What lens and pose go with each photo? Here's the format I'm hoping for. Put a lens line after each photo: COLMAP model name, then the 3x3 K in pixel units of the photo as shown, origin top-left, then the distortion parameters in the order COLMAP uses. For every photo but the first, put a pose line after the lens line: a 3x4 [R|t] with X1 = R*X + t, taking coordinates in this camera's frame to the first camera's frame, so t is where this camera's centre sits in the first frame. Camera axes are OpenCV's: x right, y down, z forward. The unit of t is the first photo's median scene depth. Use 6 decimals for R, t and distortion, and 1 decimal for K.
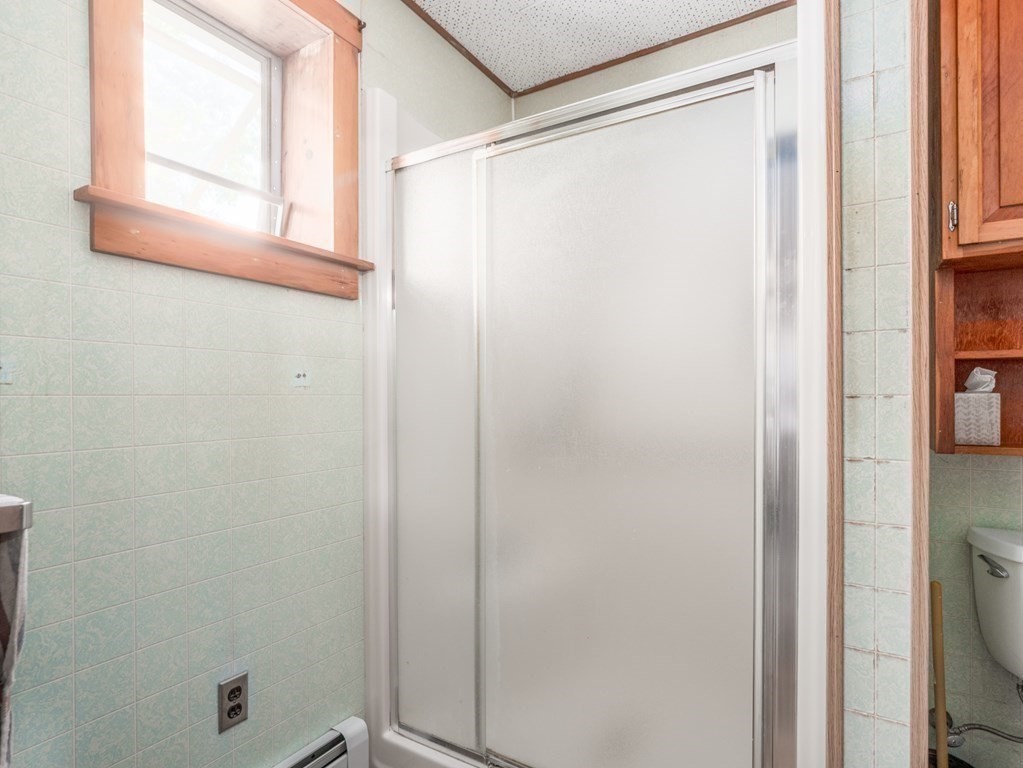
lens RADIAL K [[544.5, 0, 511.5], [0, 544.5, 384.0], [0, 0, 1]] dist [-0.000223, -0.000356]
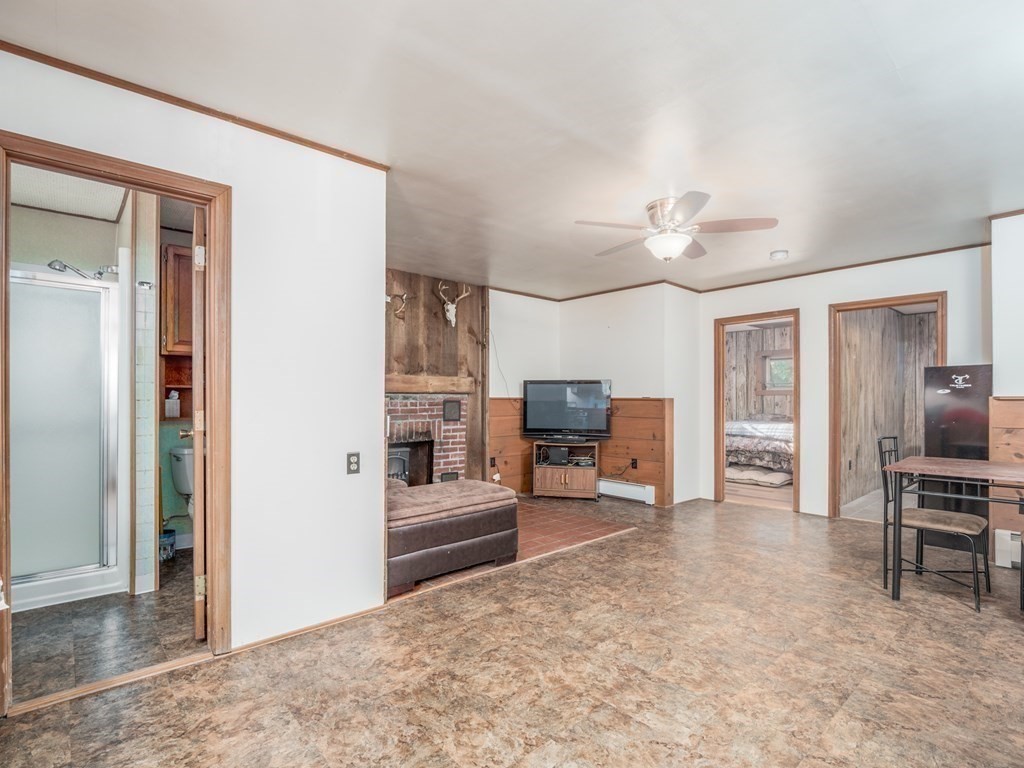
lens RADIAL K [[506.5, 0, 512.4], [0, 506.5, 400.8], [0, 0, 1]] dist [-0.014431, 0.000256]
pose [[0.281350, 0.005494, 0.959590, -1.209124], [0.000037, 0.999984, -0.005736, 0.039497], [-0.959605, 0.001649, 0.281345, -1.493897]]
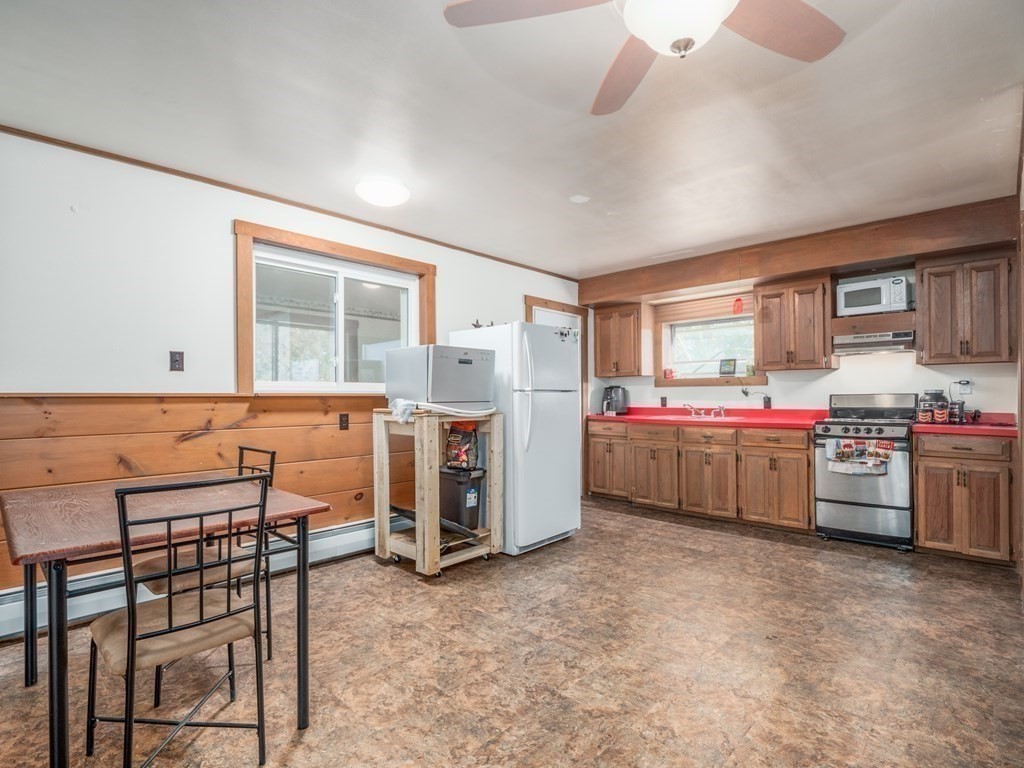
lens RADIAL K [[502.8, 0, 511.6], [0, 502.8, 393.7], [0, 0, 1]] dist [-0.015117, 0.000133]
pose [[-0.210494, 0.000782, -0.977595, 2.446628], [0.004236, 0.999991, -0.000112, 0.017254], [0.977586, -0.004164, -0.210496, -1.658127]]
